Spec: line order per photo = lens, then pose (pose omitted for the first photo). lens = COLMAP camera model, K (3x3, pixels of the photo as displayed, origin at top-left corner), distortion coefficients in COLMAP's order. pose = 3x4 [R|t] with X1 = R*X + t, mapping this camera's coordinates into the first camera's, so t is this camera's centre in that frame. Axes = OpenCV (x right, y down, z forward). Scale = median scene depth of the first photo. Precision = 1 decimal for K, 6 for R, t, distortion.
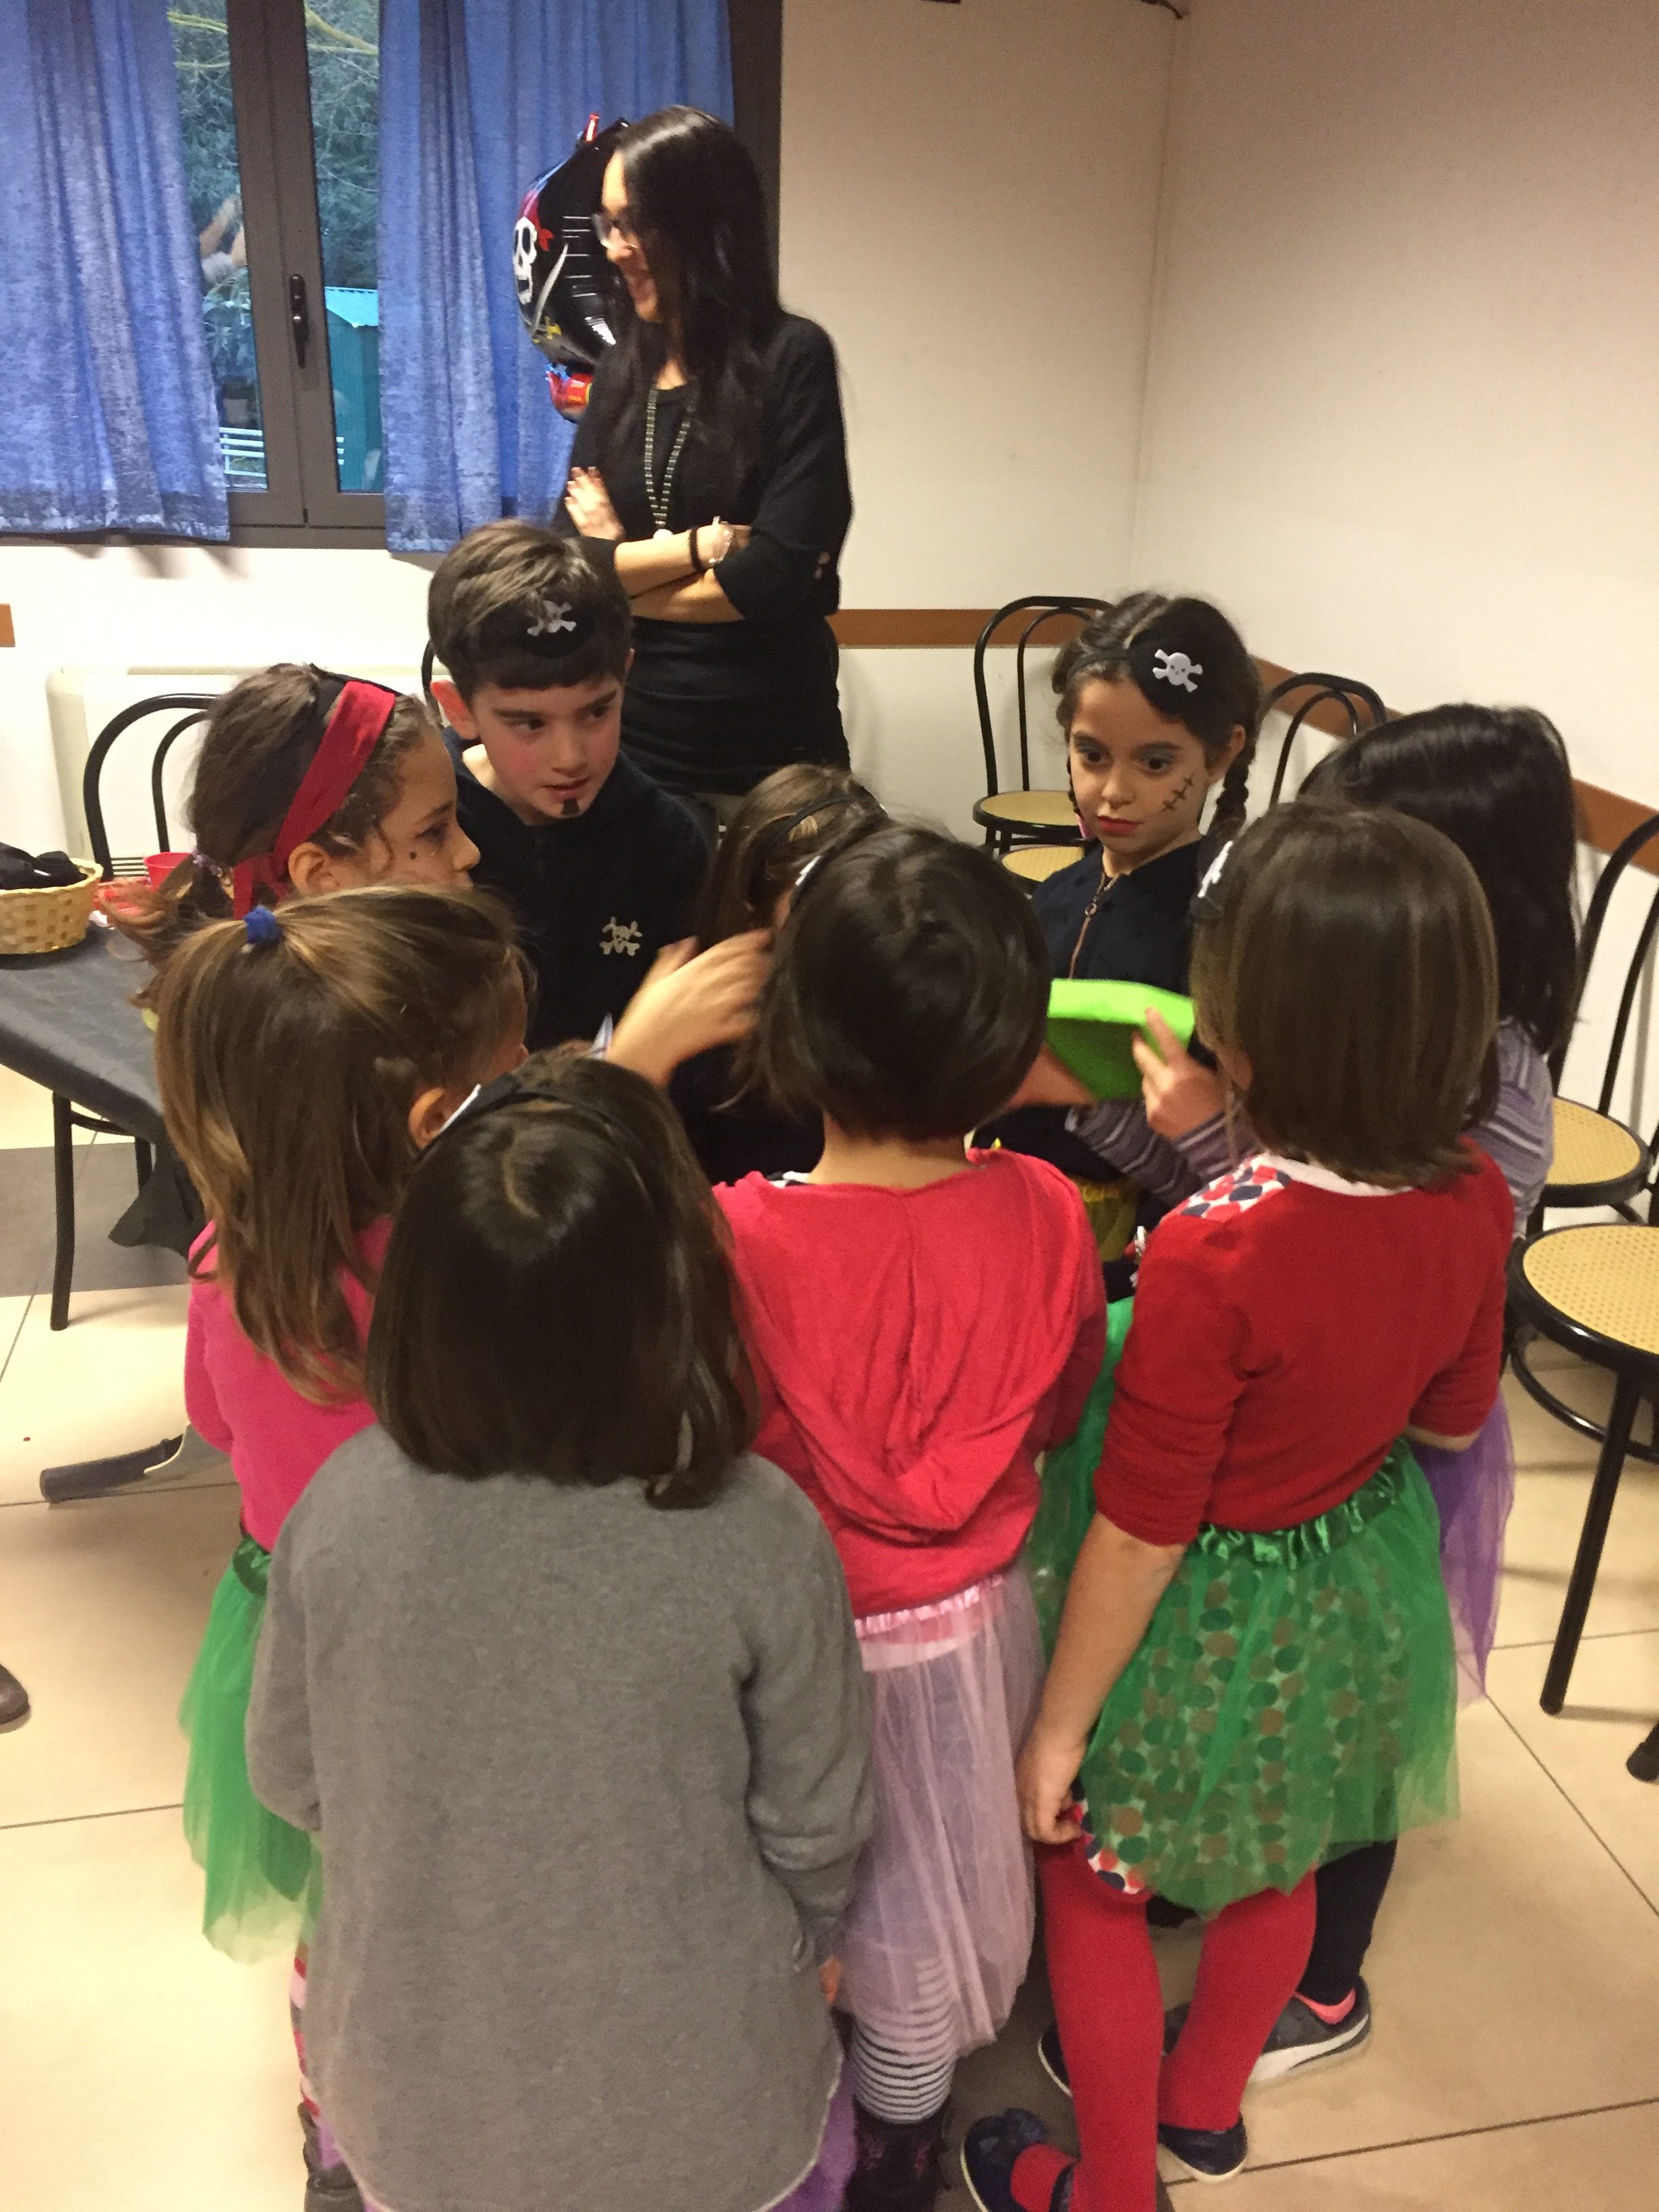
lens RADIAL K [[1860.3, 0, 828.9], [0, 1860.3, 1089.2], [0, 0, 1]] dist [0.071466, -0.081905]
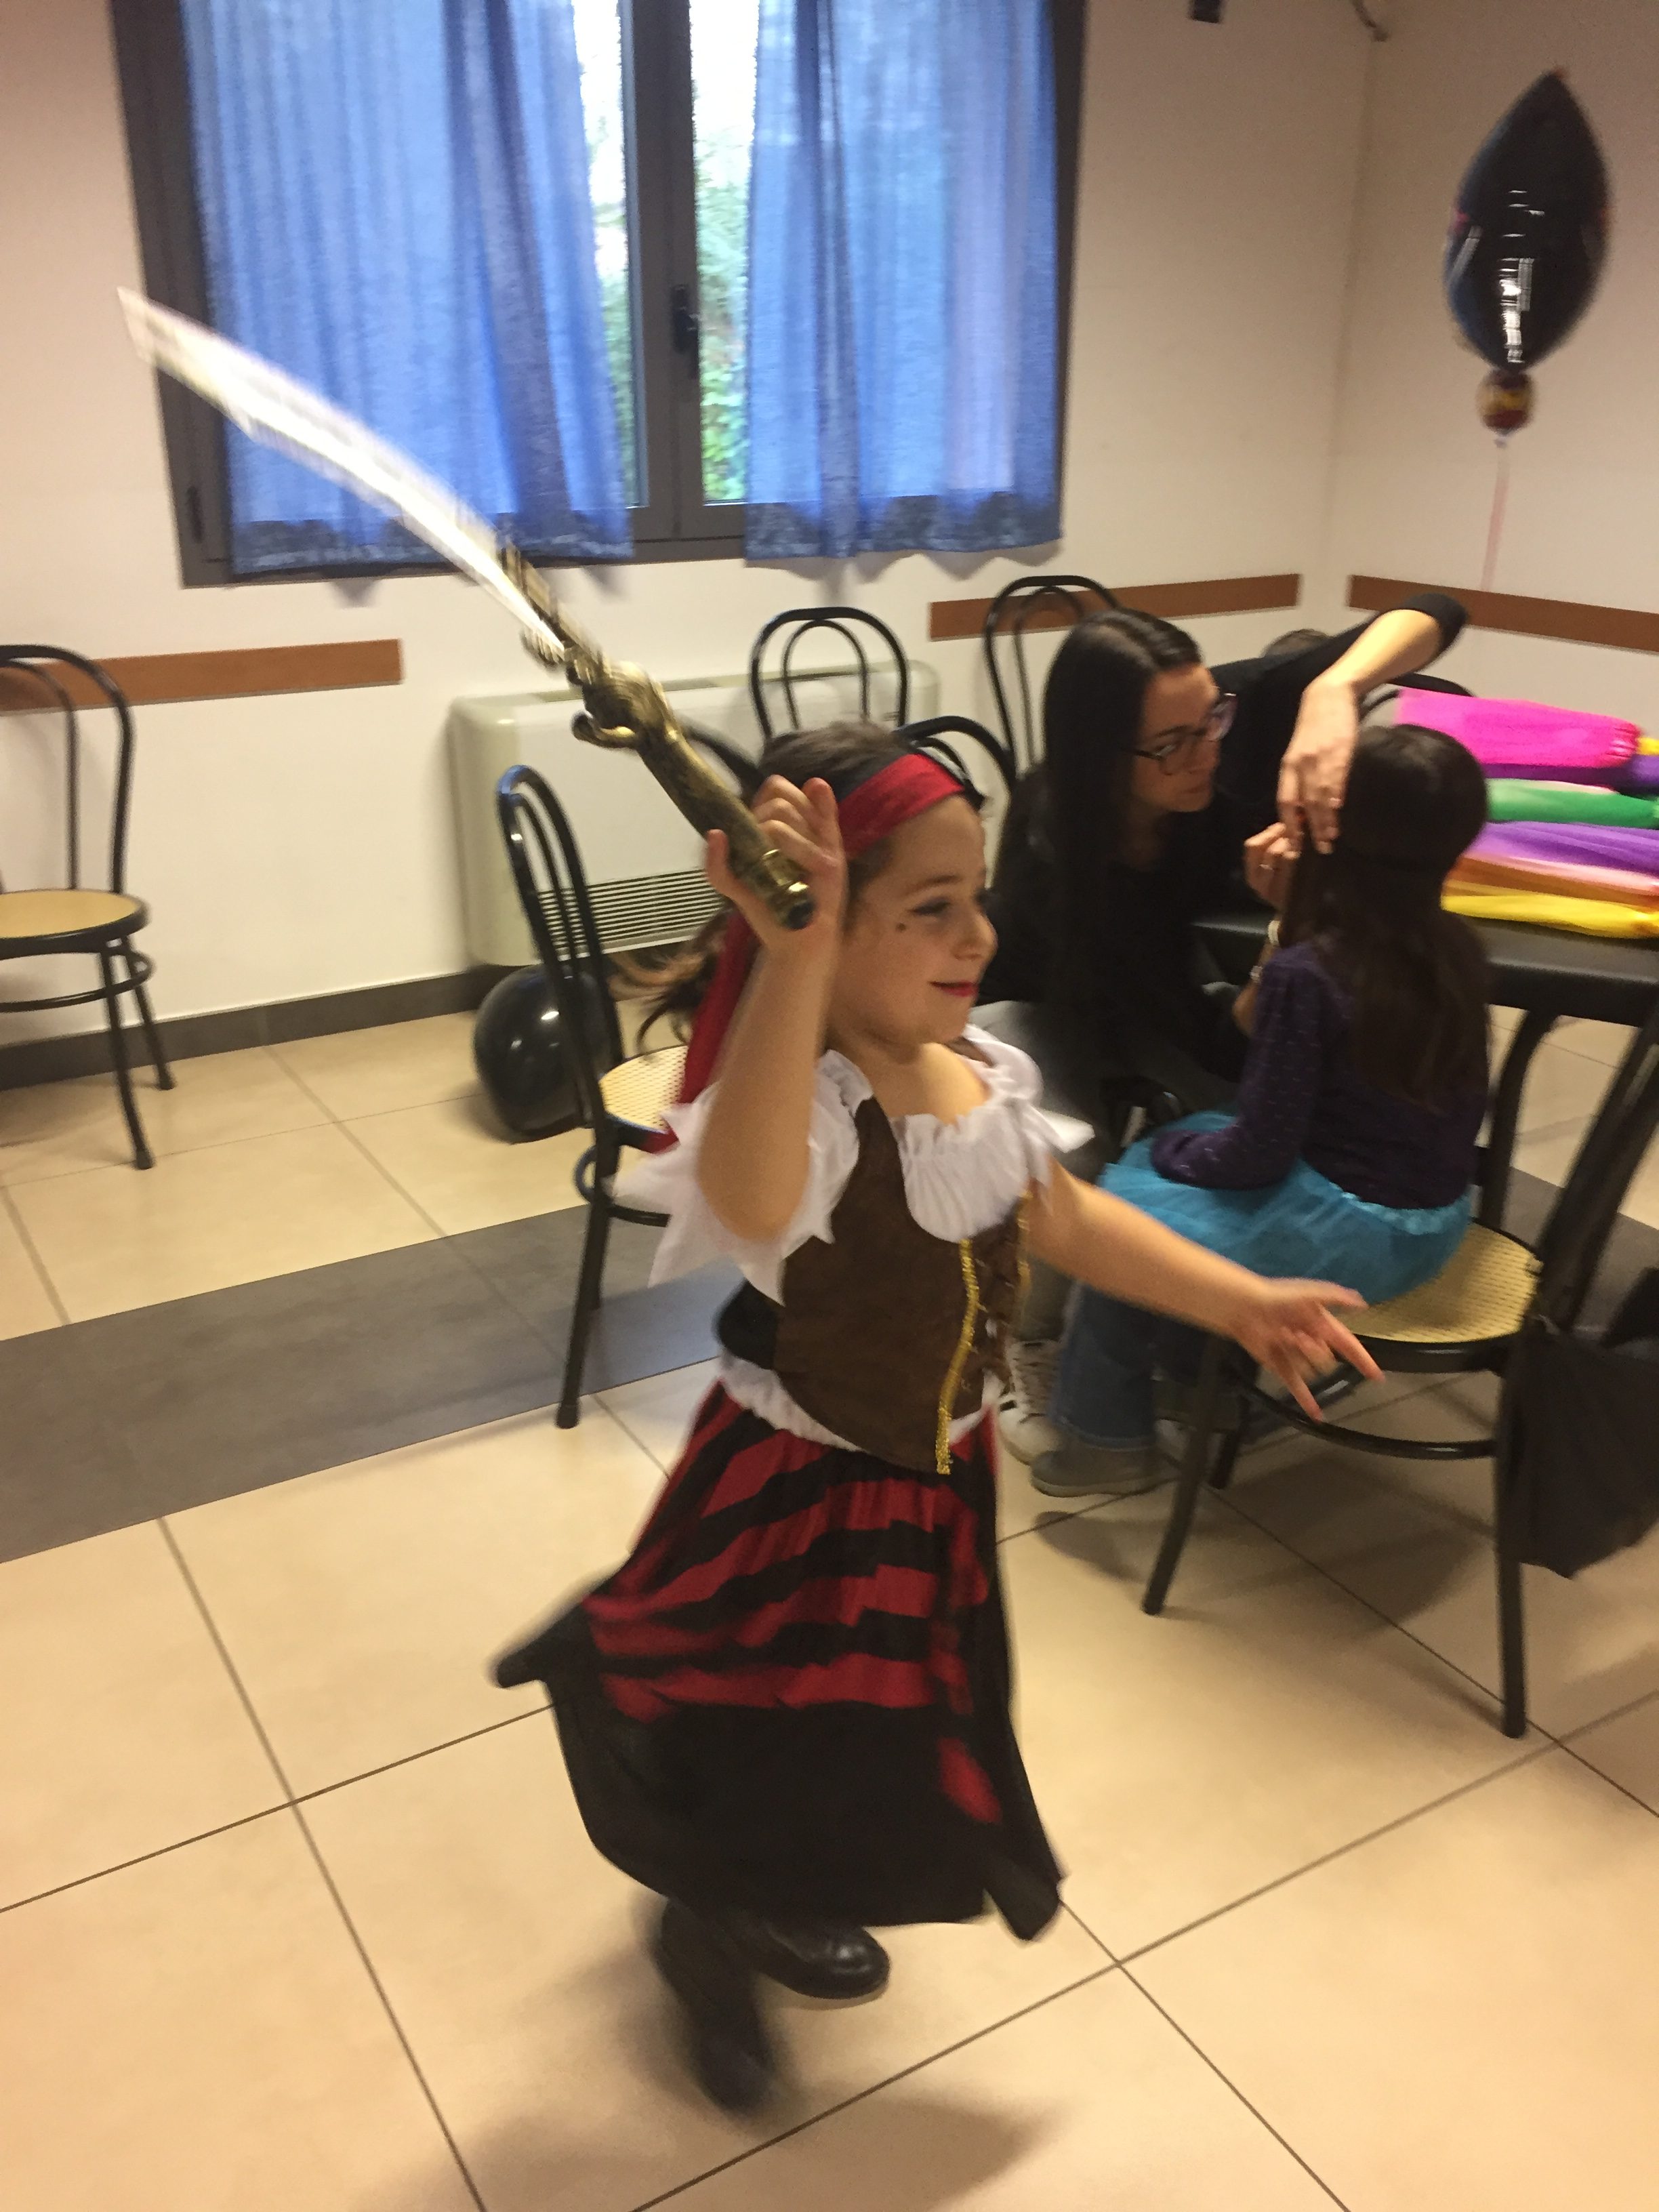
lens RADIAL K [[1860.3, 0, 828.9], [0, 1860.3, 1089.2], [0, 0, 1]] dist [0.071466, -0.081905]
pose [[0.950898, -0.139194, 0.276438, -0.517232], [0.140072, 0.990001, 0.016668, -0.016458], [-0.275994, 0.022871, 0.960887, 0.032038]]
